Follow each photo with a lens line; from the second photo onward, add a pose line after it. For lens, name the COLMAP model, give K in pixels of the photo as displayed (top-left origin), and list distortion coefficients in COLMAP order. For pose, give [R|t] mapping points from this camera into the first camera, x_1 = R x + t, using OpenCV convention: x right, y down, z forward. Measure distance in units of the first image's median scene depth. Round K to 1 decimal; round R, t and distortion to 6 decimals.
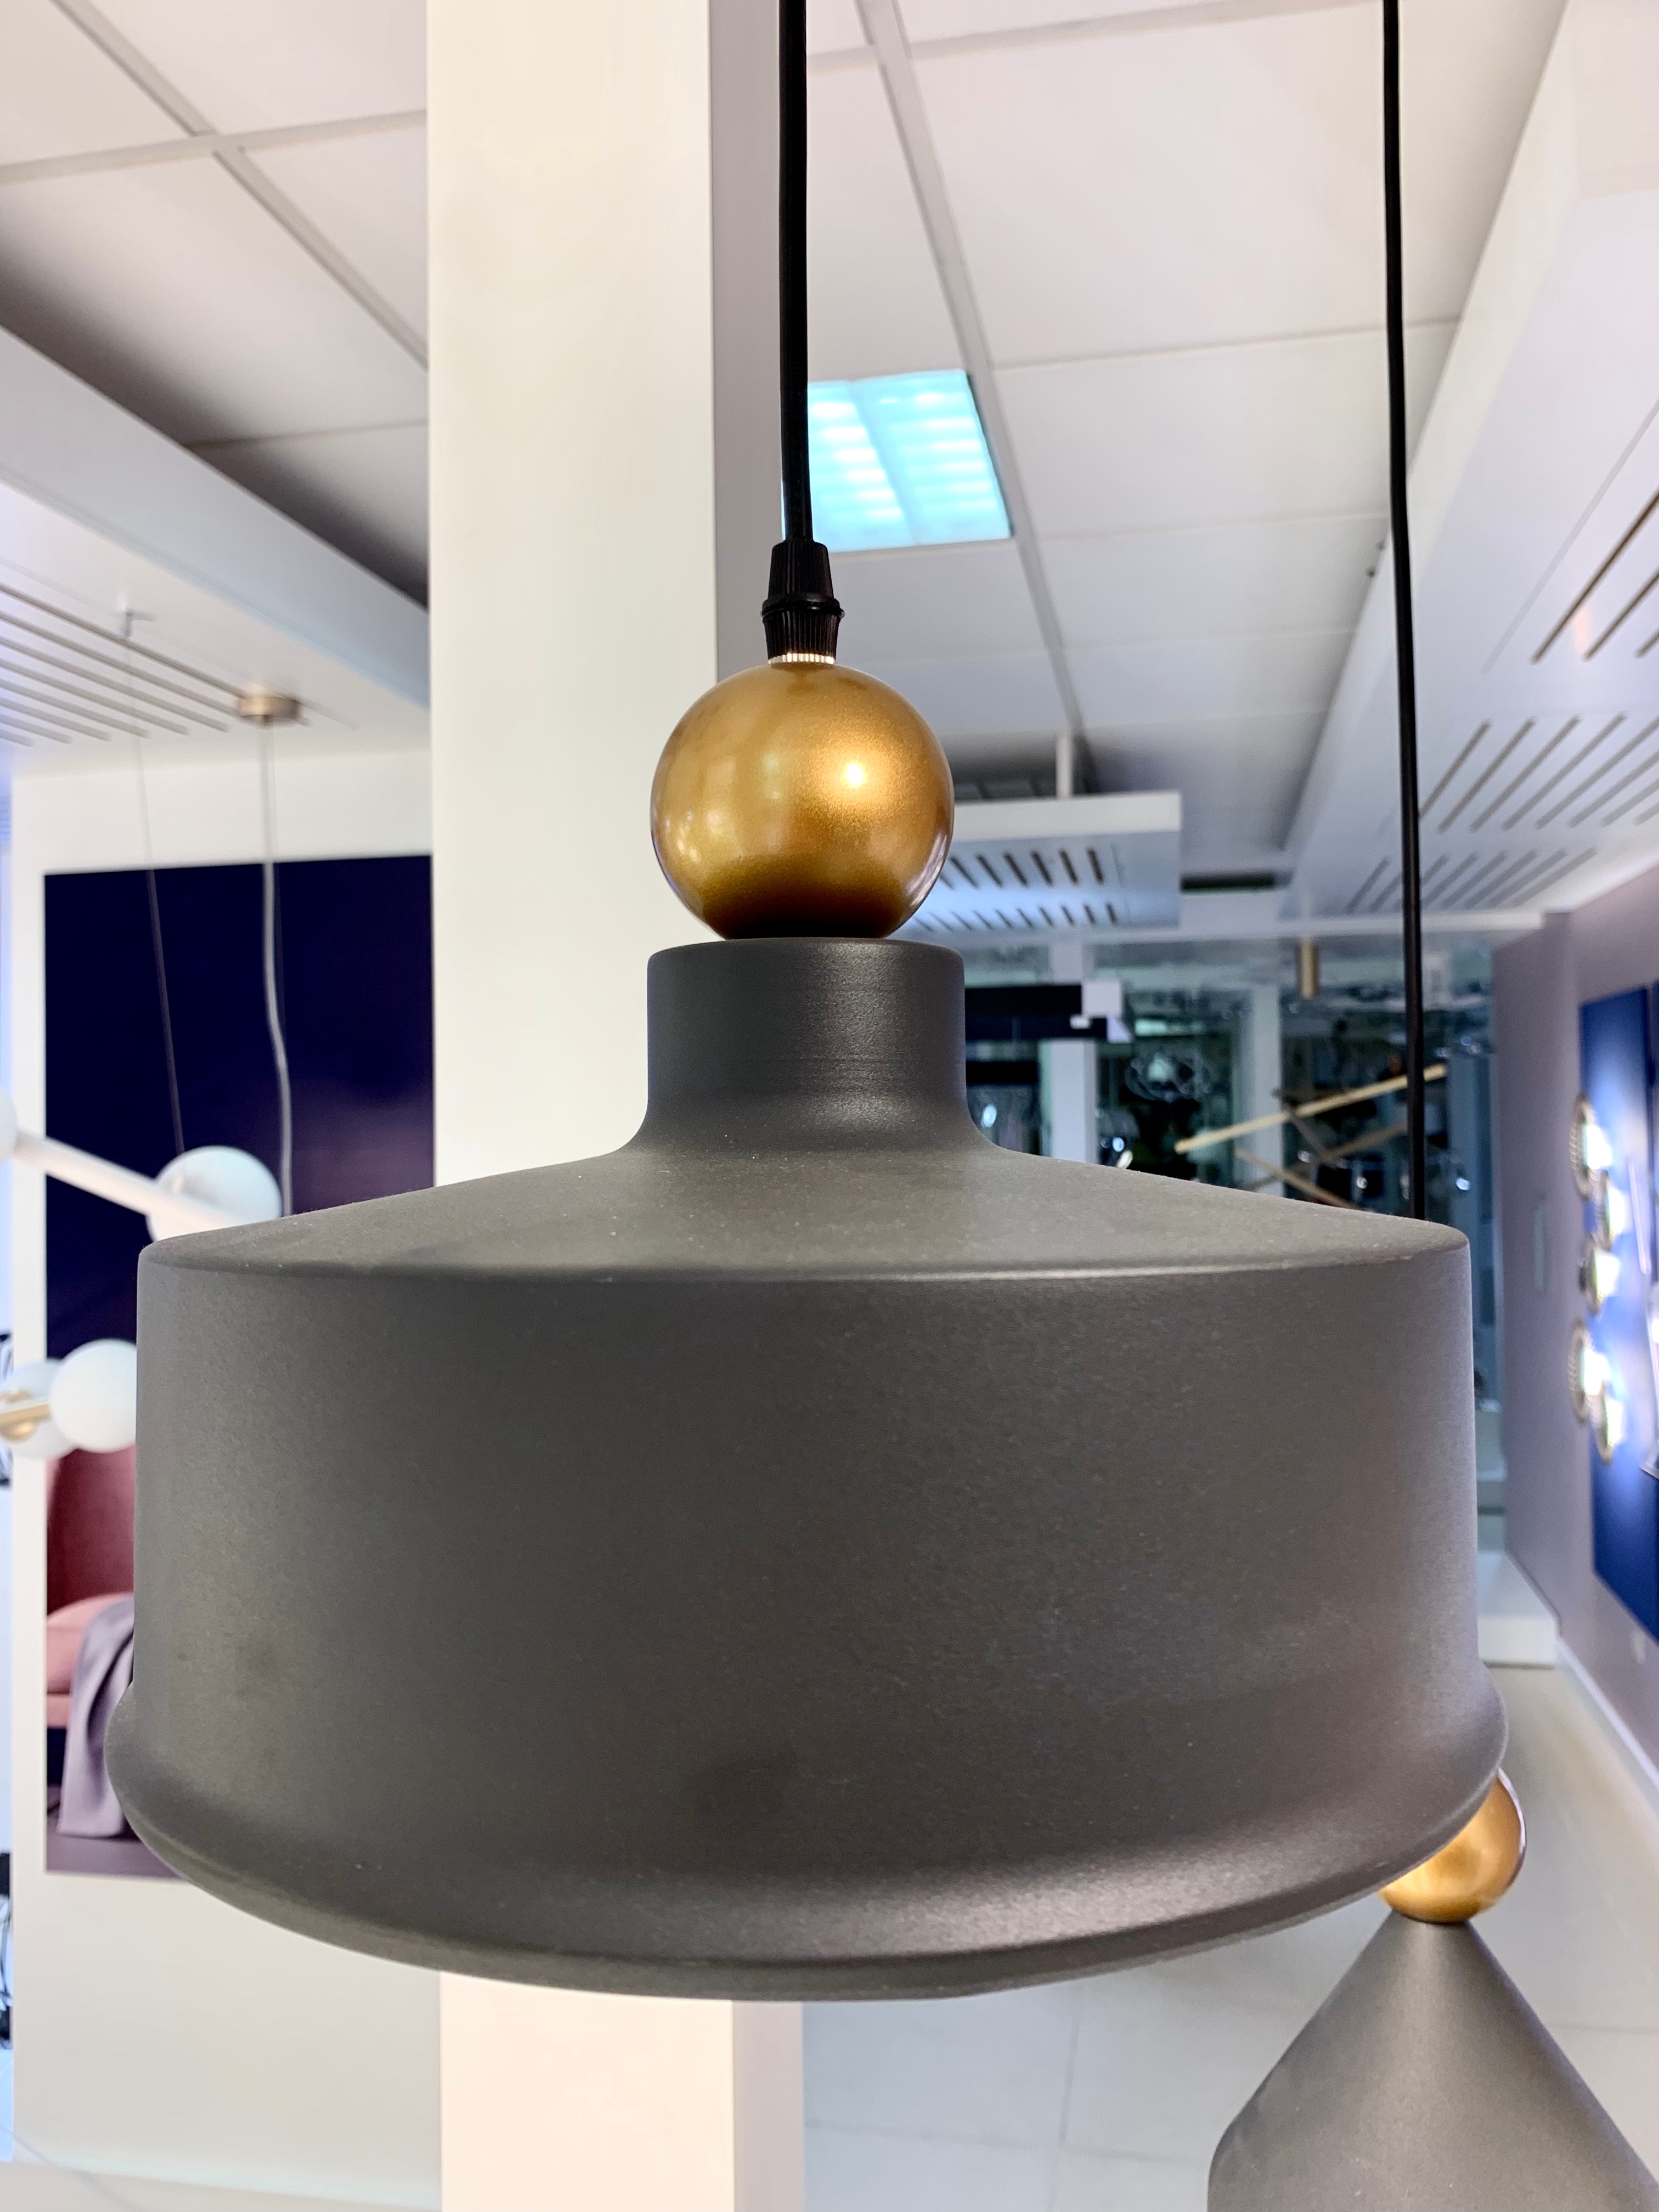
lens RADIAL K [[1680.7, 0, 829.5], [0, 1680.7, 1106.0], [0, 0, 1]] dist [-0.002363, -0.057673]
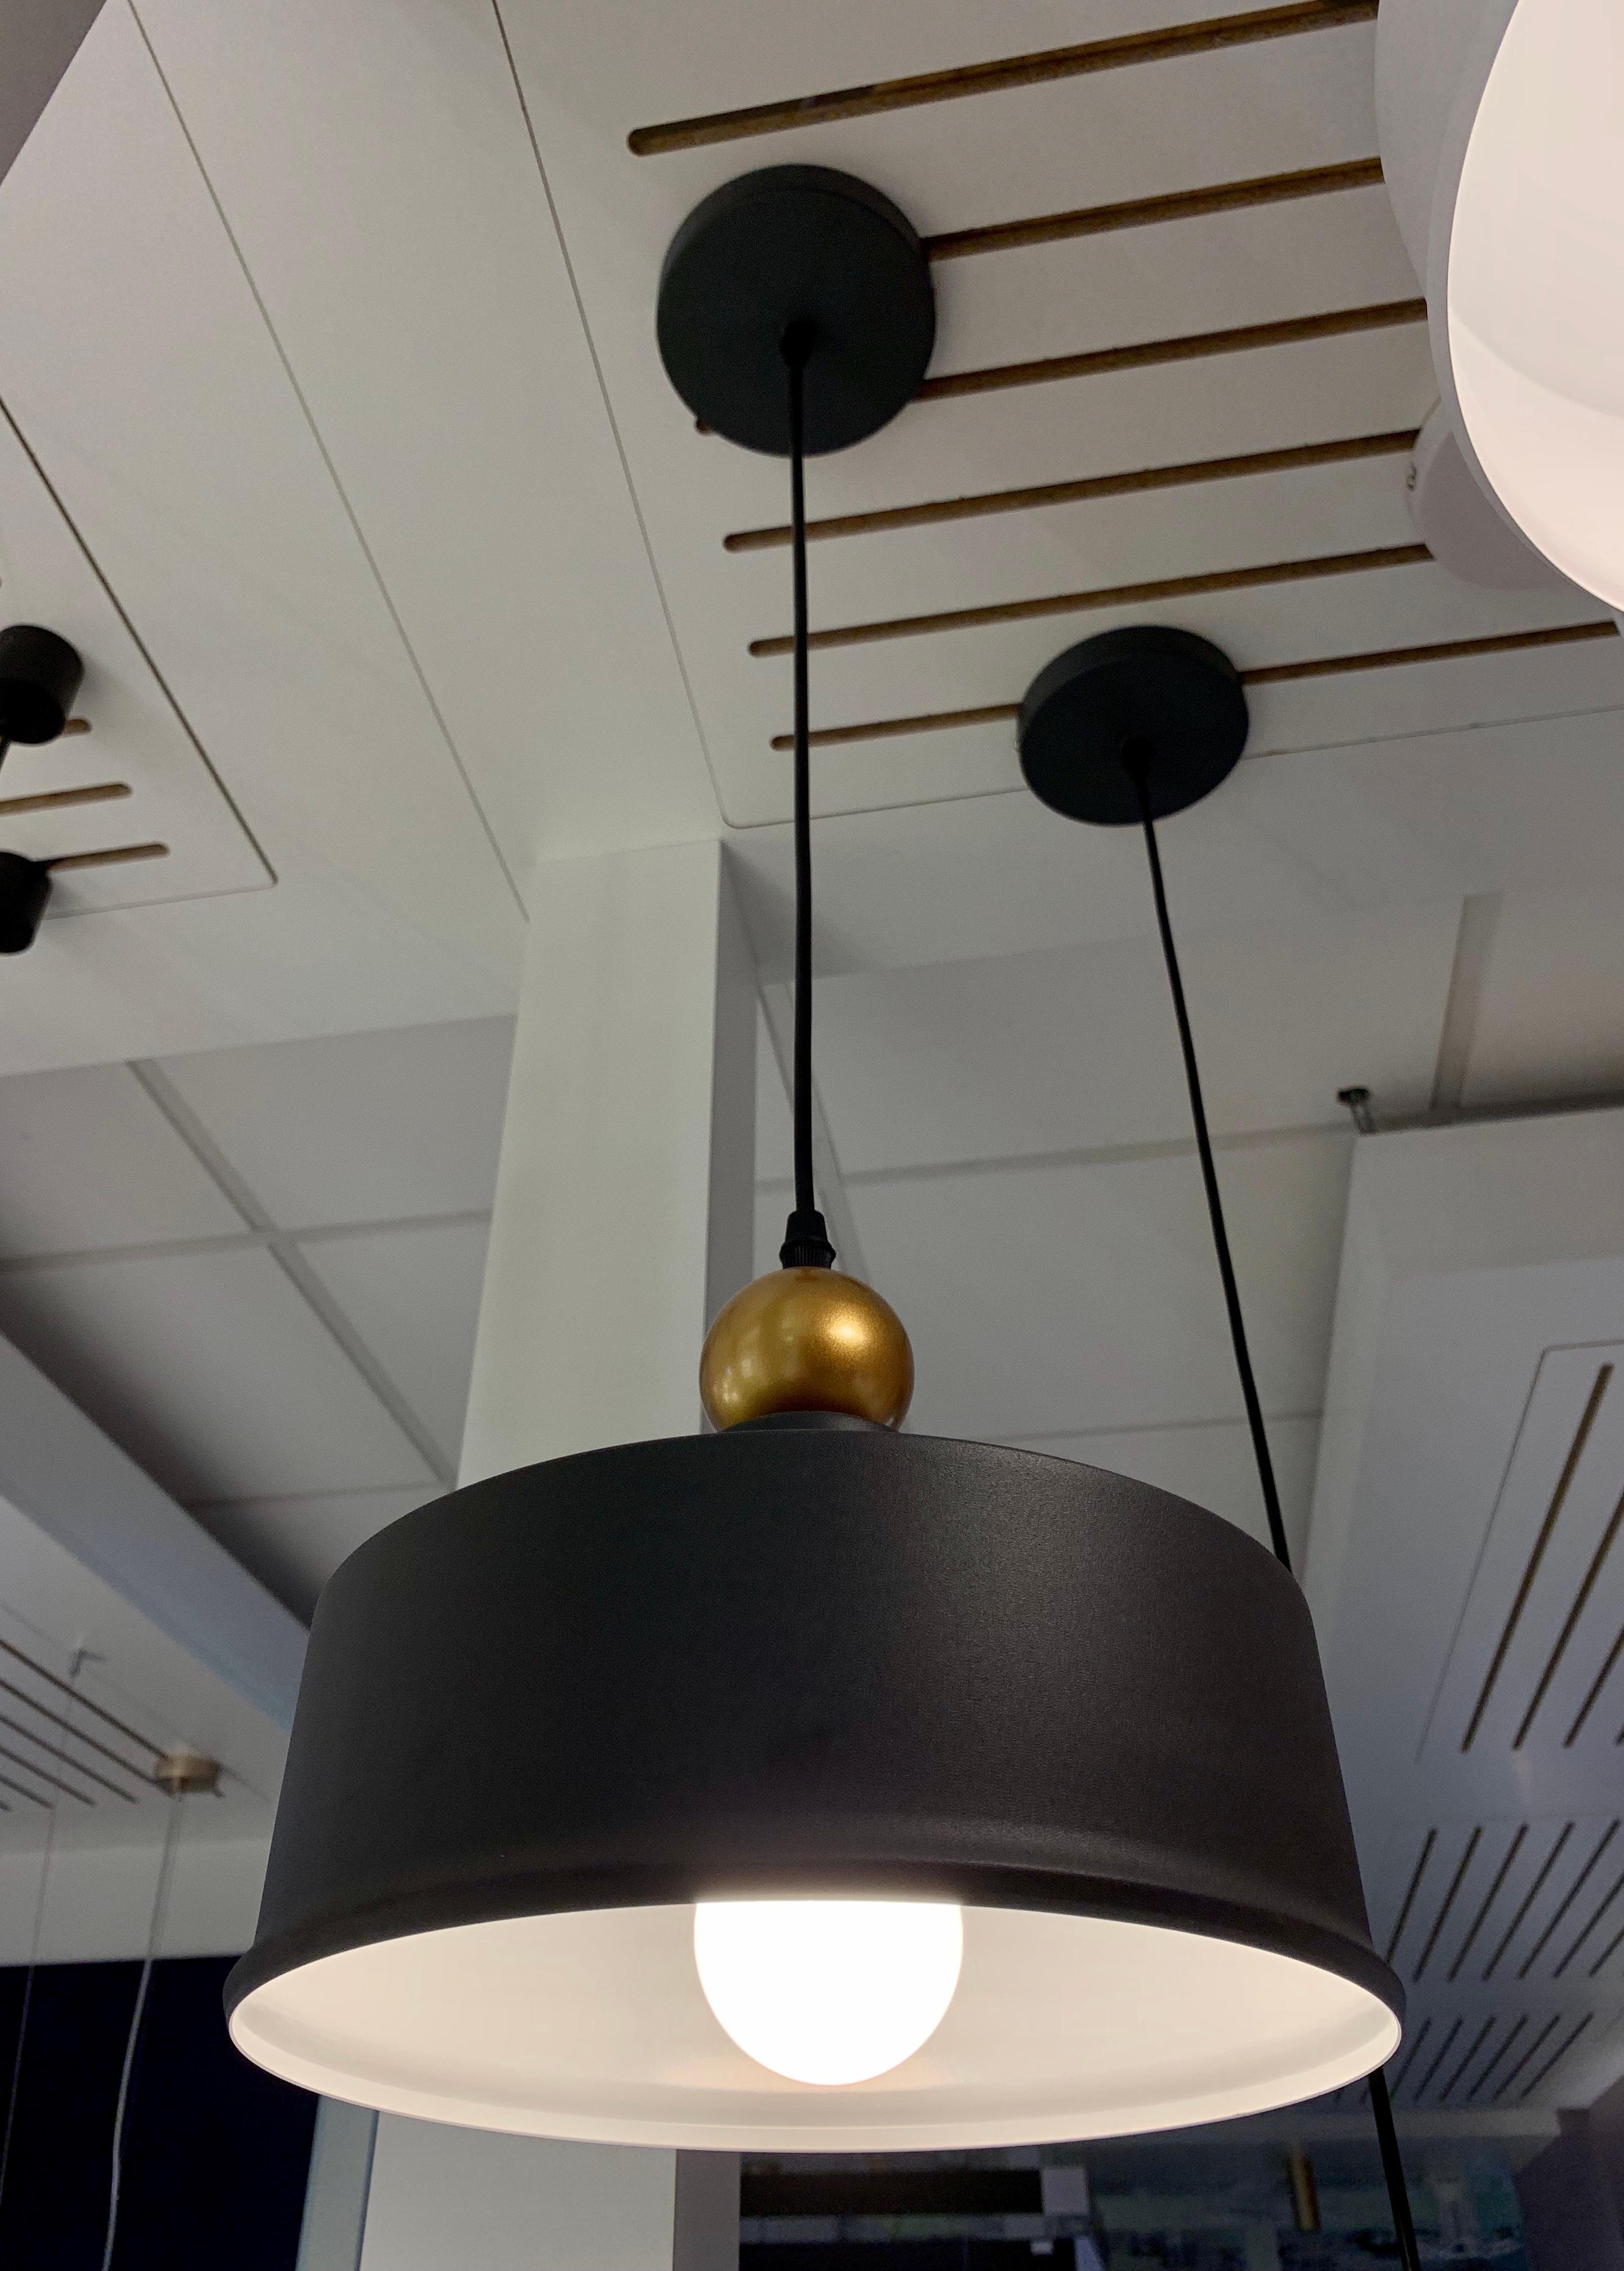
lens RADIAL K [[1734.5, 0, 812.0], [0, 1734.5, 1135.5], [0, 0, 1]] dist [0.006392, -0.037542]
pose [[0.999301, 0.025984, 0.026868, -0.010229], [-0.004375, 0.795213, -0.606315, 0.103189], [-0.037120, 0.605773, 0.794771, -0.055020]]
